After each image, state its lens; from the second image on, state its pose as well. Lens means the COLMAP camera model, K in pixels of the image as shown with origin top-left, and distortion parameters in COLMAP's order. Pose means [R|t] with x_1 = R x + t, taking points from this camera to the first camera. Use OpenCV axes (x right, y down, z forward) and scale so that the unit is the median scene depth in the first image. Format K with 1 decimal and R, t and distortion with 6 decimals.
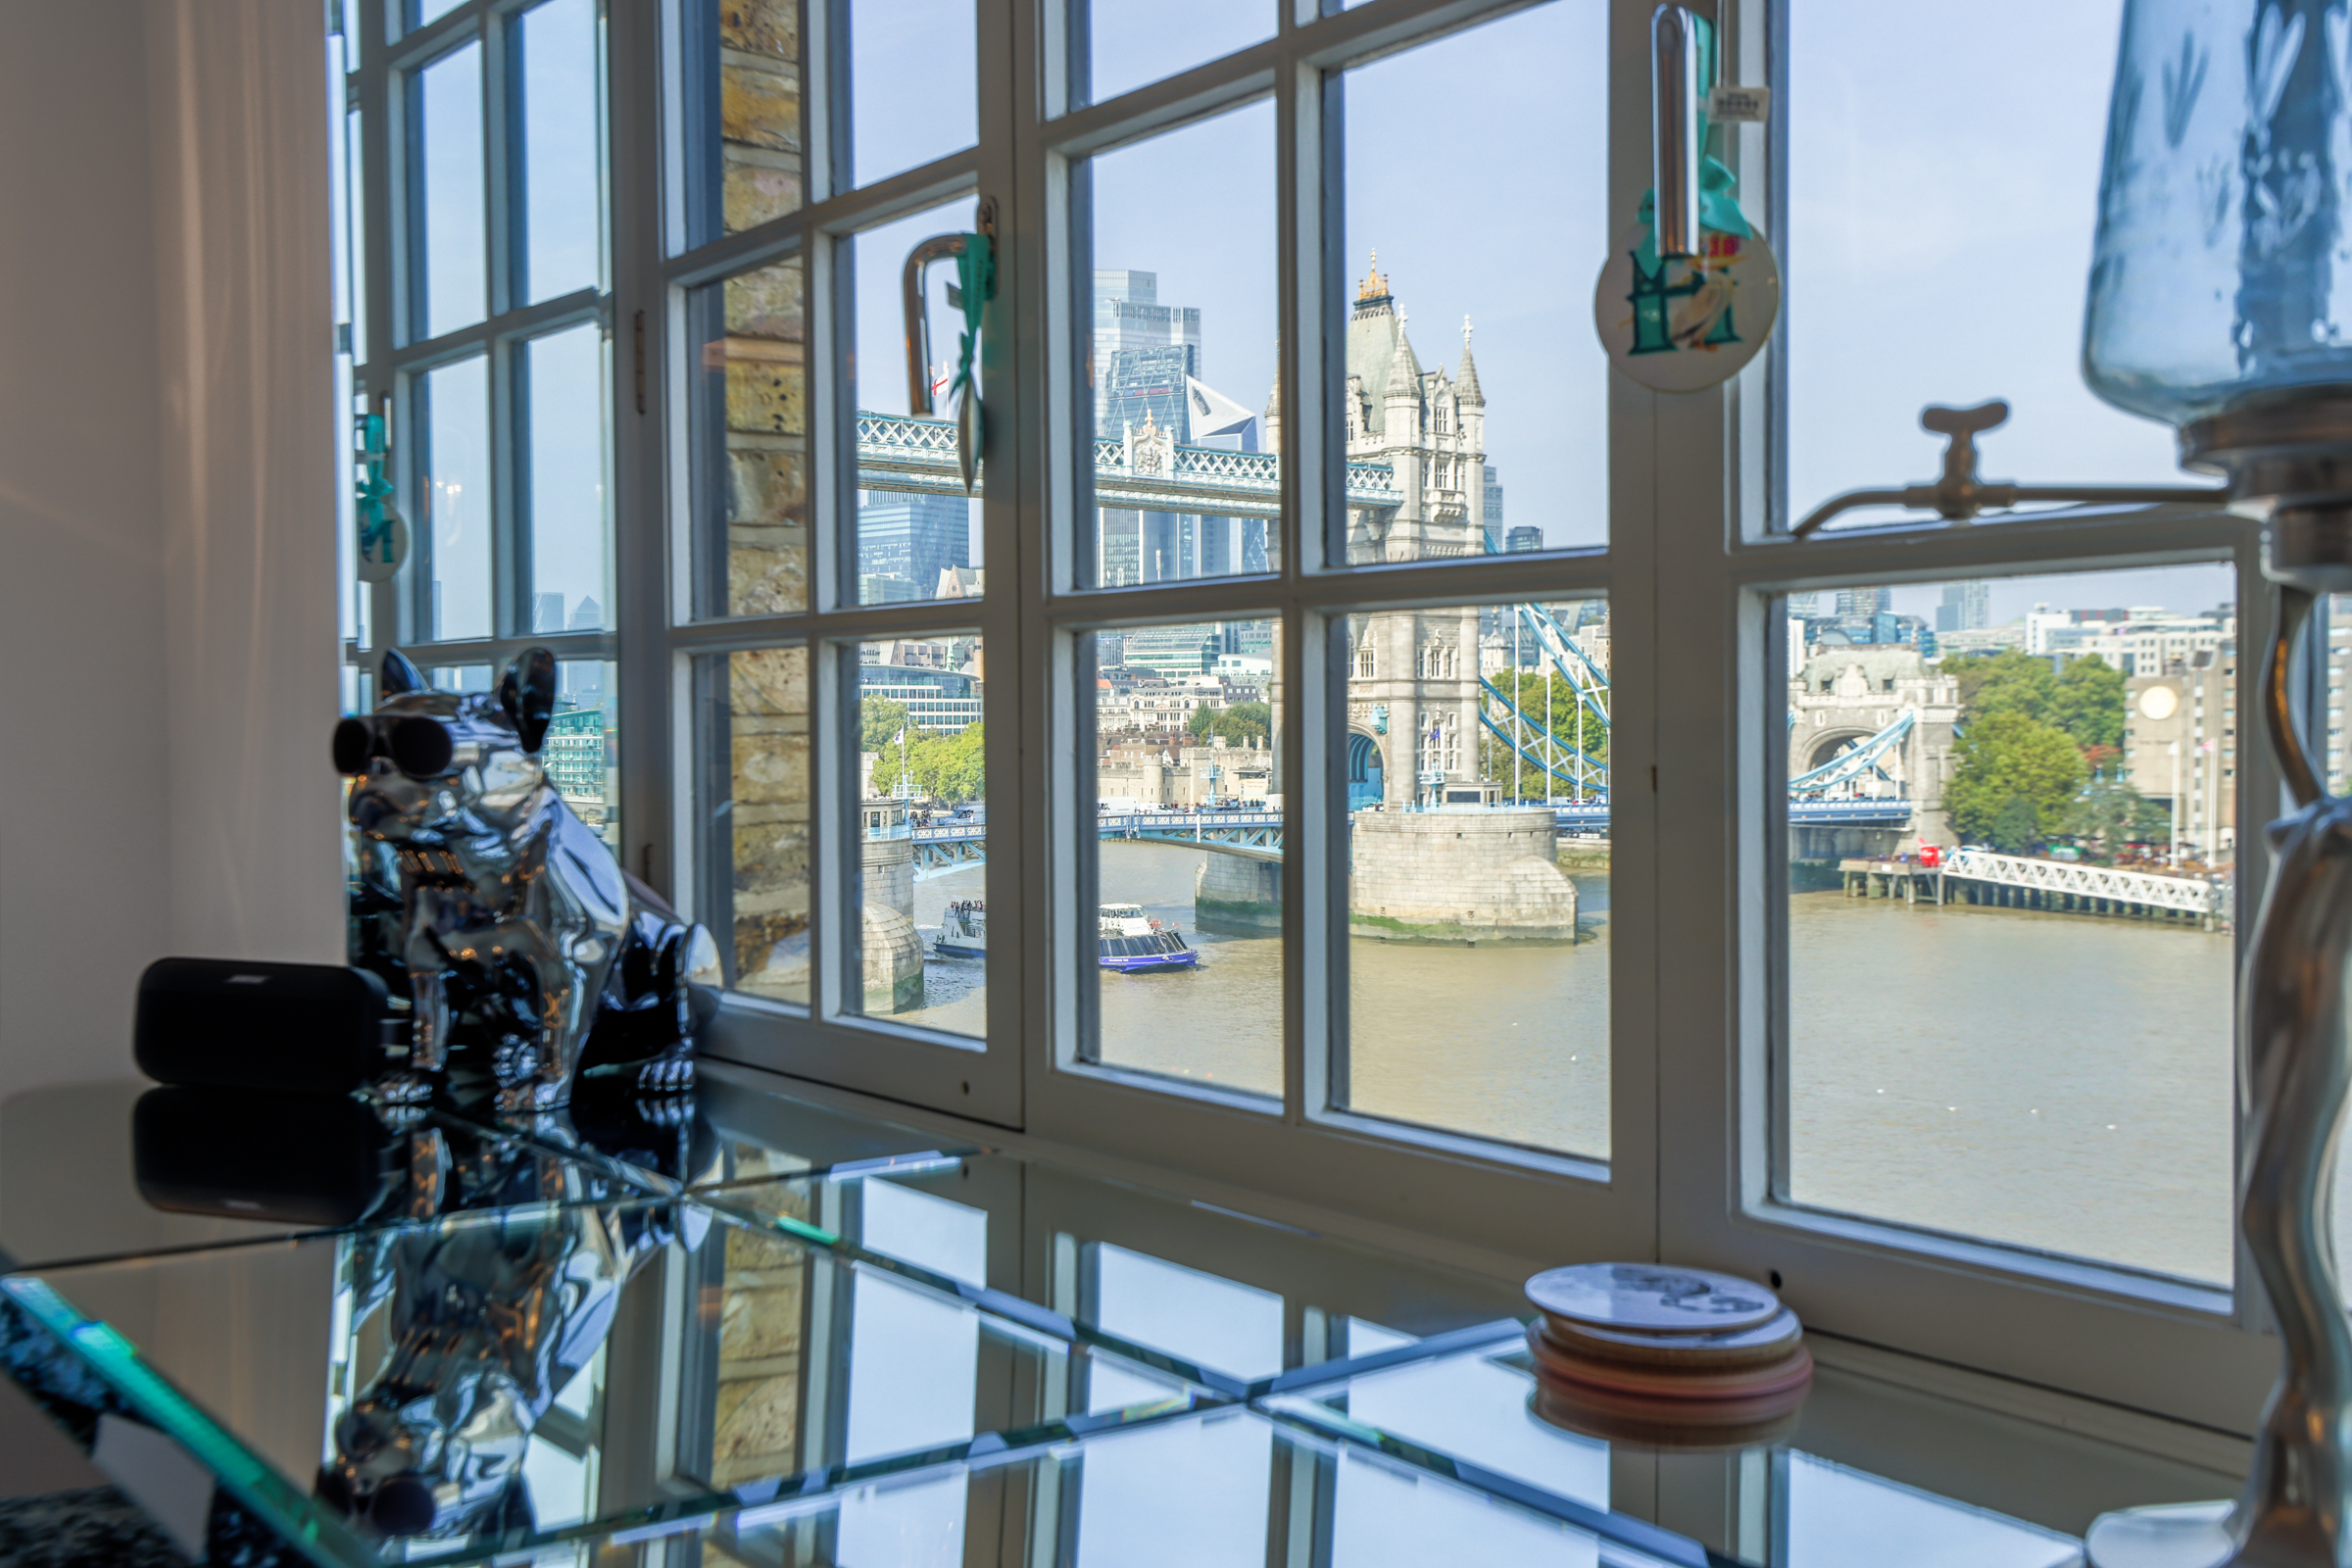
lens RADIAL K [[2212.4, 0, 1159.0], [0, 2212.4, 783.4], [0, 0, 1]] dist [0.049744, 0.000000]
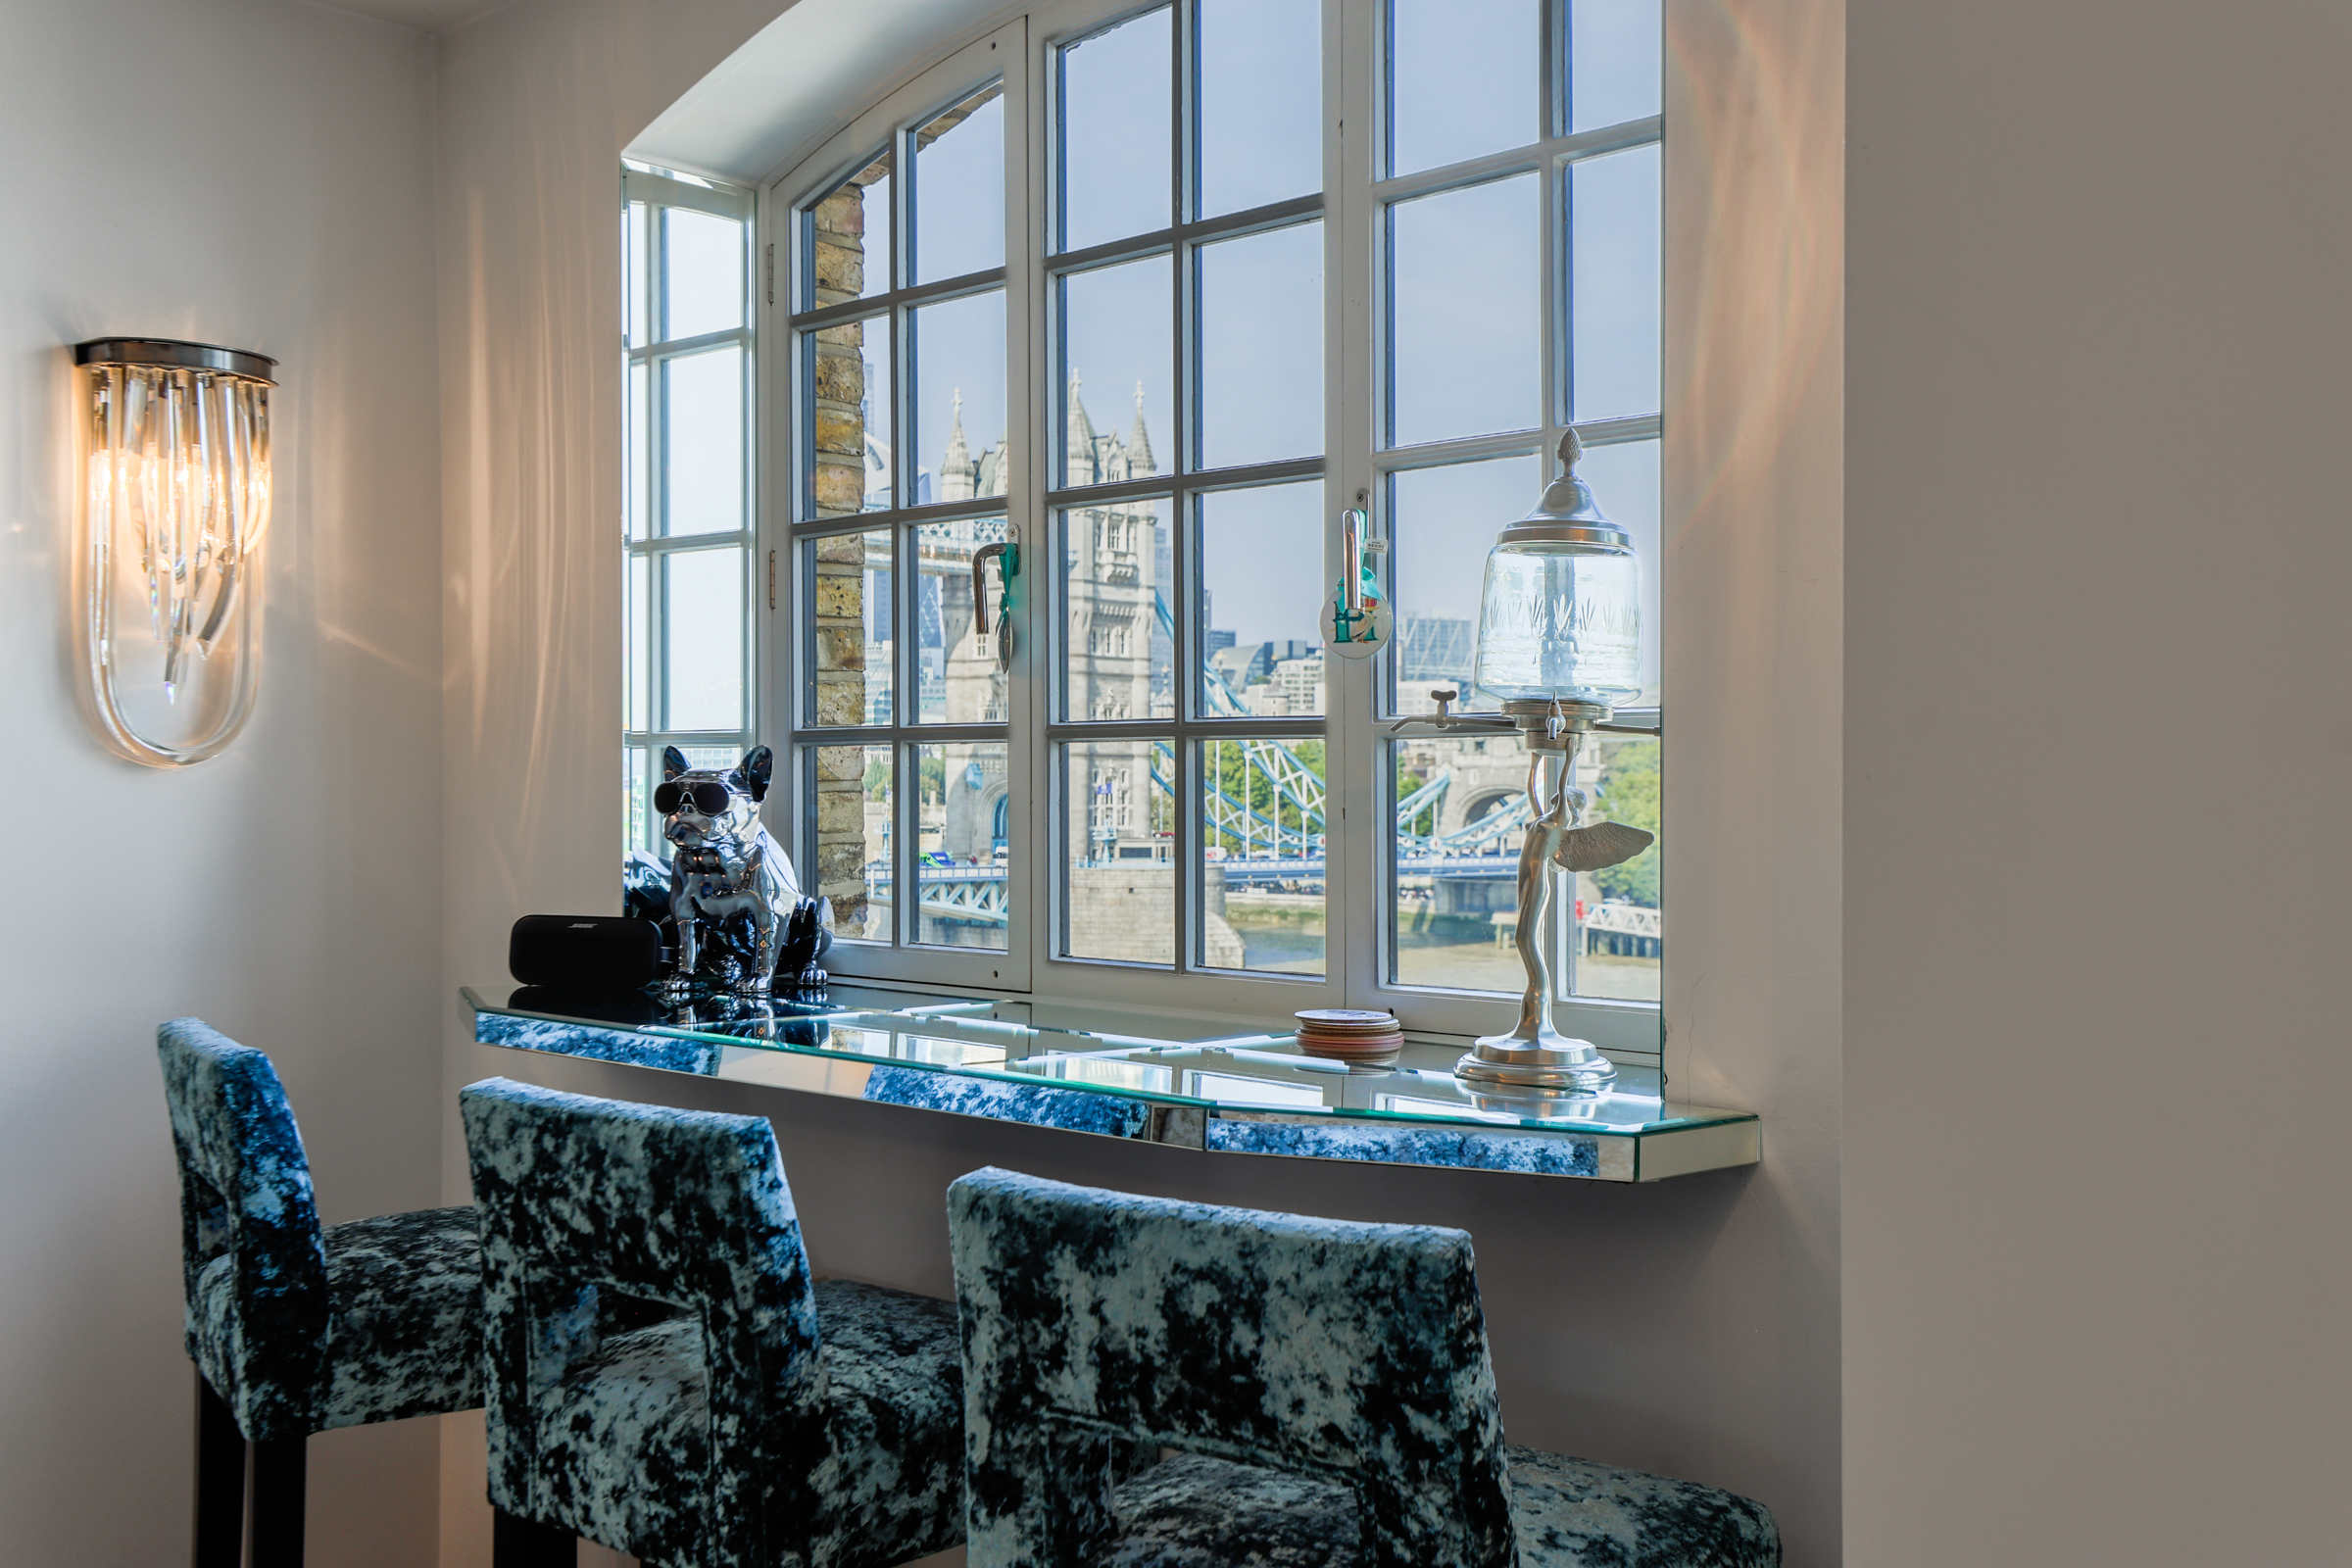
lens RADIAL K [[2212.4, 0, 1146.1], [0, 2212.4, 782.1], [0, 0, 1]] dist [0.049744, 0.000000]
pose [[0.989926, 0.005026, 0.141497, -0.179125], [-0.001373, 0.999663, -0.025906, 0.014497], [-0.141579, 0.025450, 0.989600, -0.732761]]
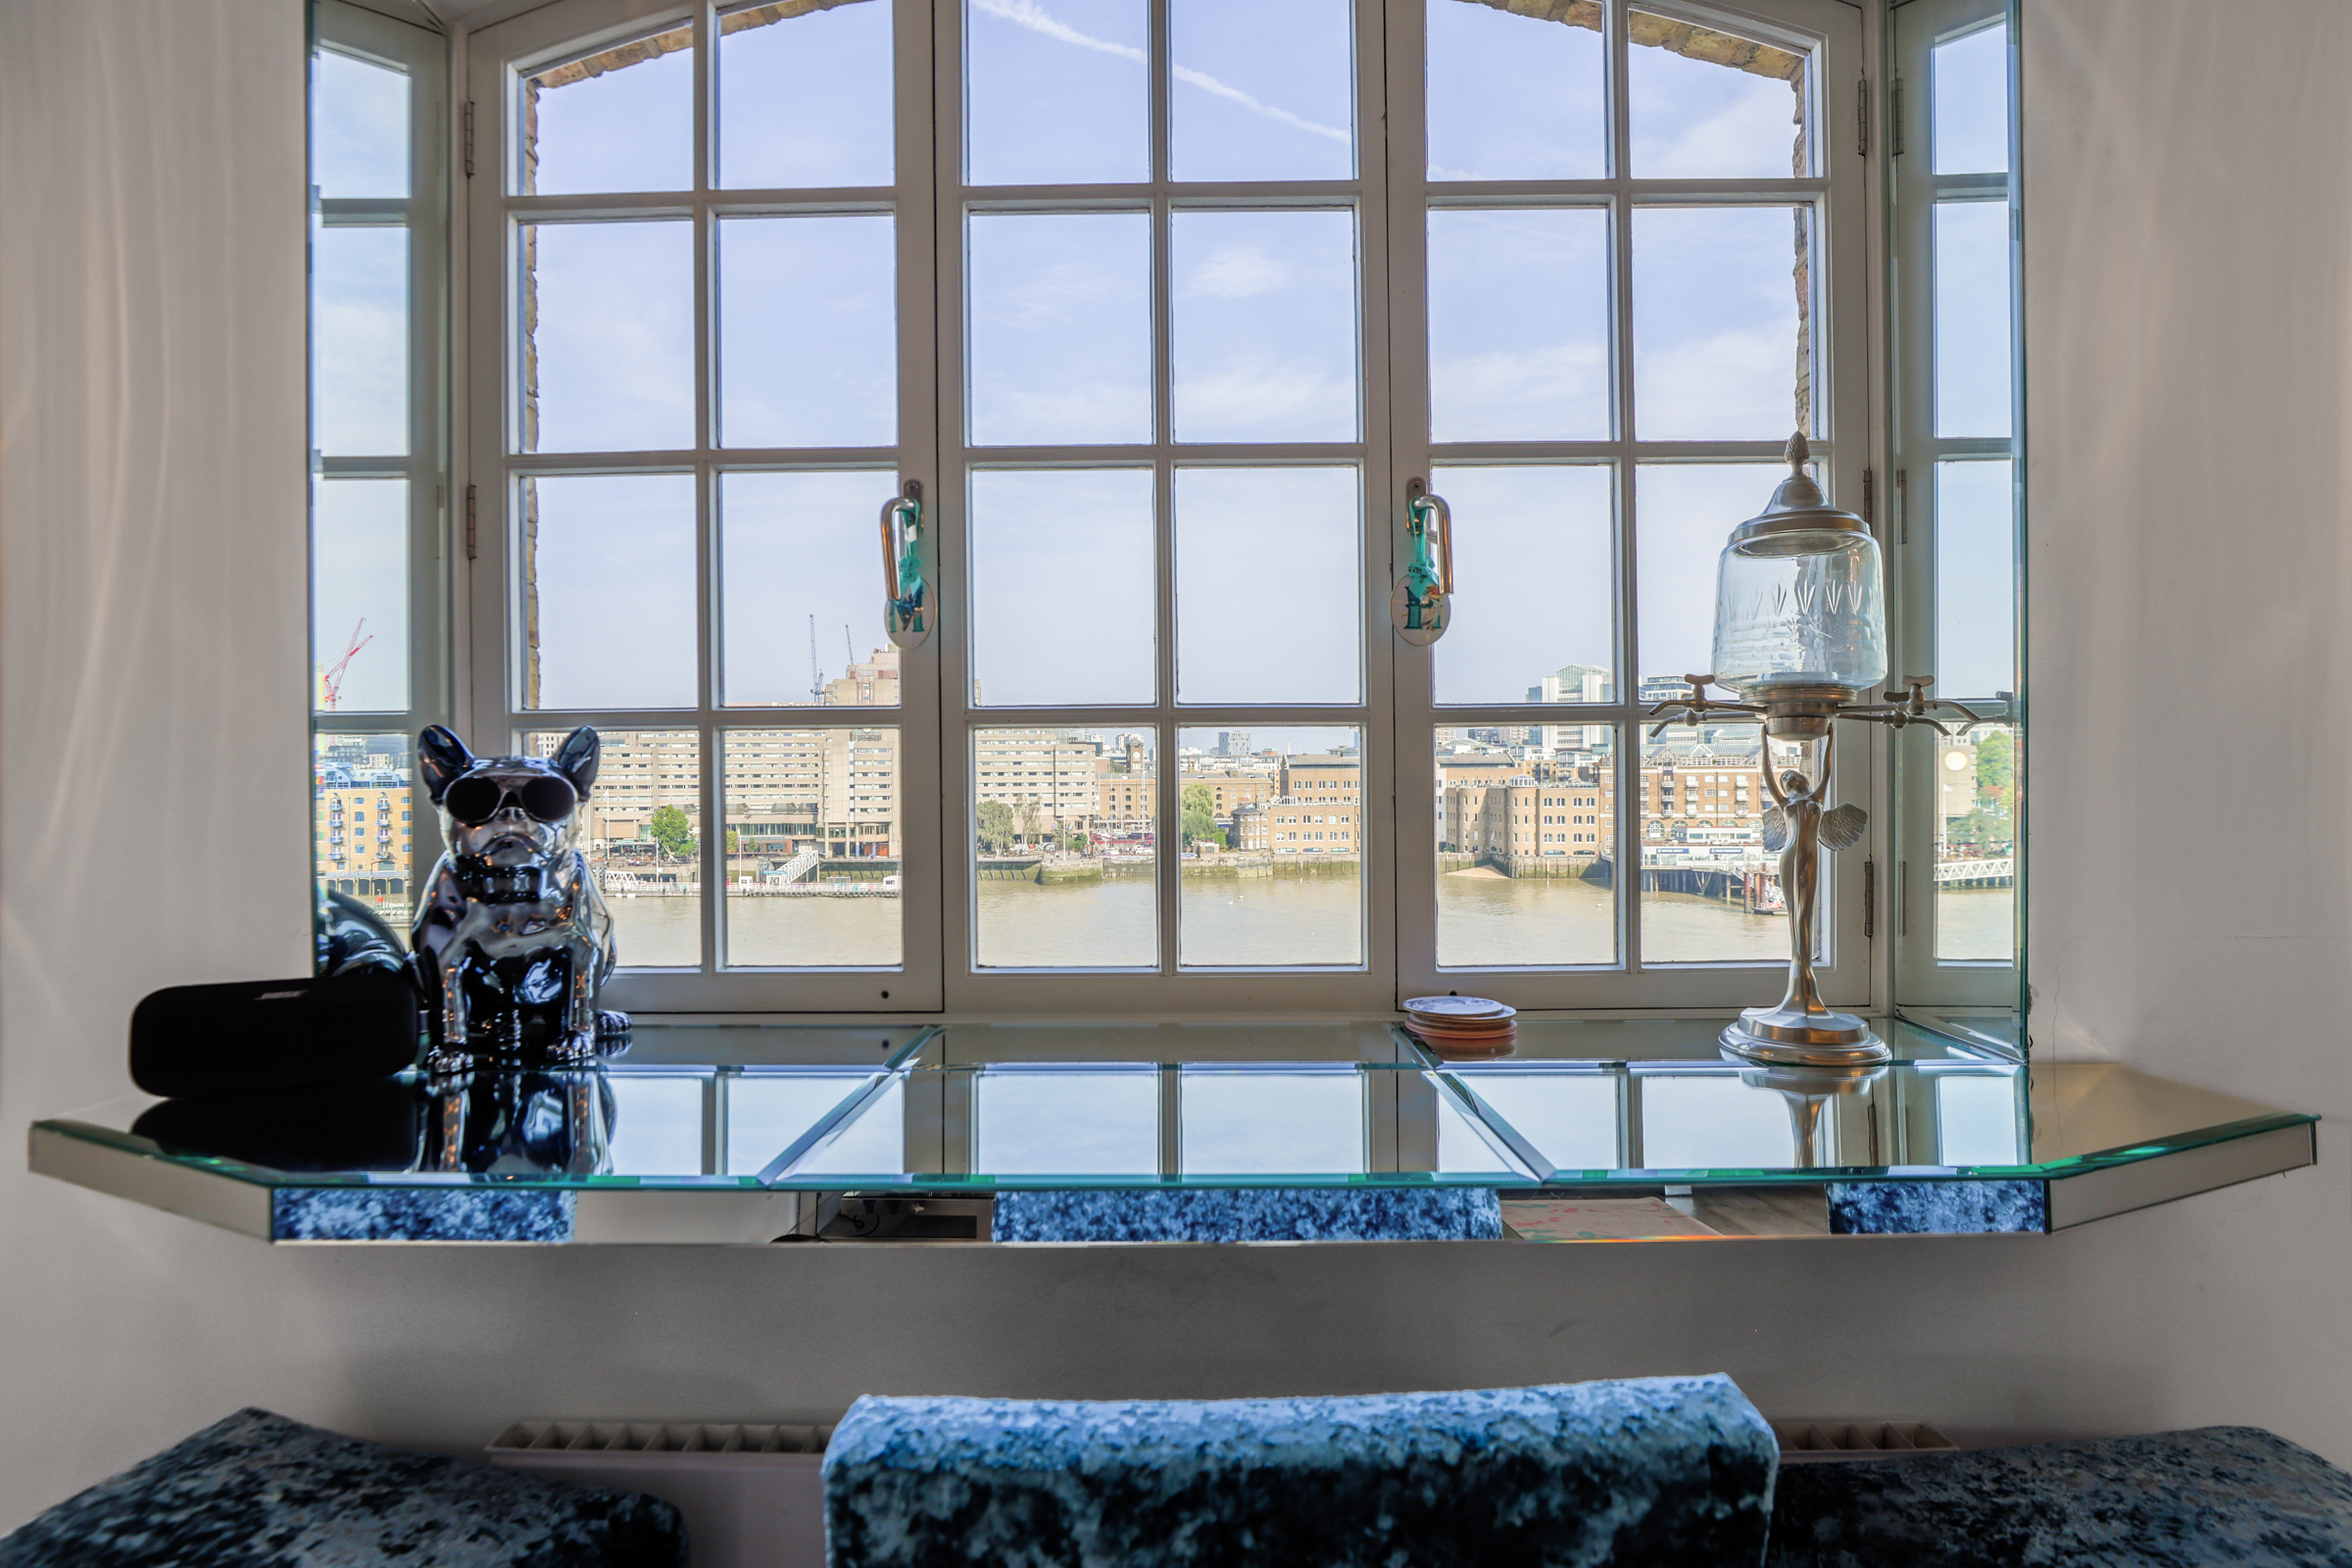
lens RADIAL K [[1213.0, 0, 1159.4], [0, 1213.0, 800.3], [0, 0, 1]] dist [-0.027476, -0.001518]
pose [[0.633160, -0.015418, 0.773868, -0.514977], [0.024878, 0.999690, -0.000437, -0.004534], [-0.773621, 0.019529, 0.633347, 0.188127]]
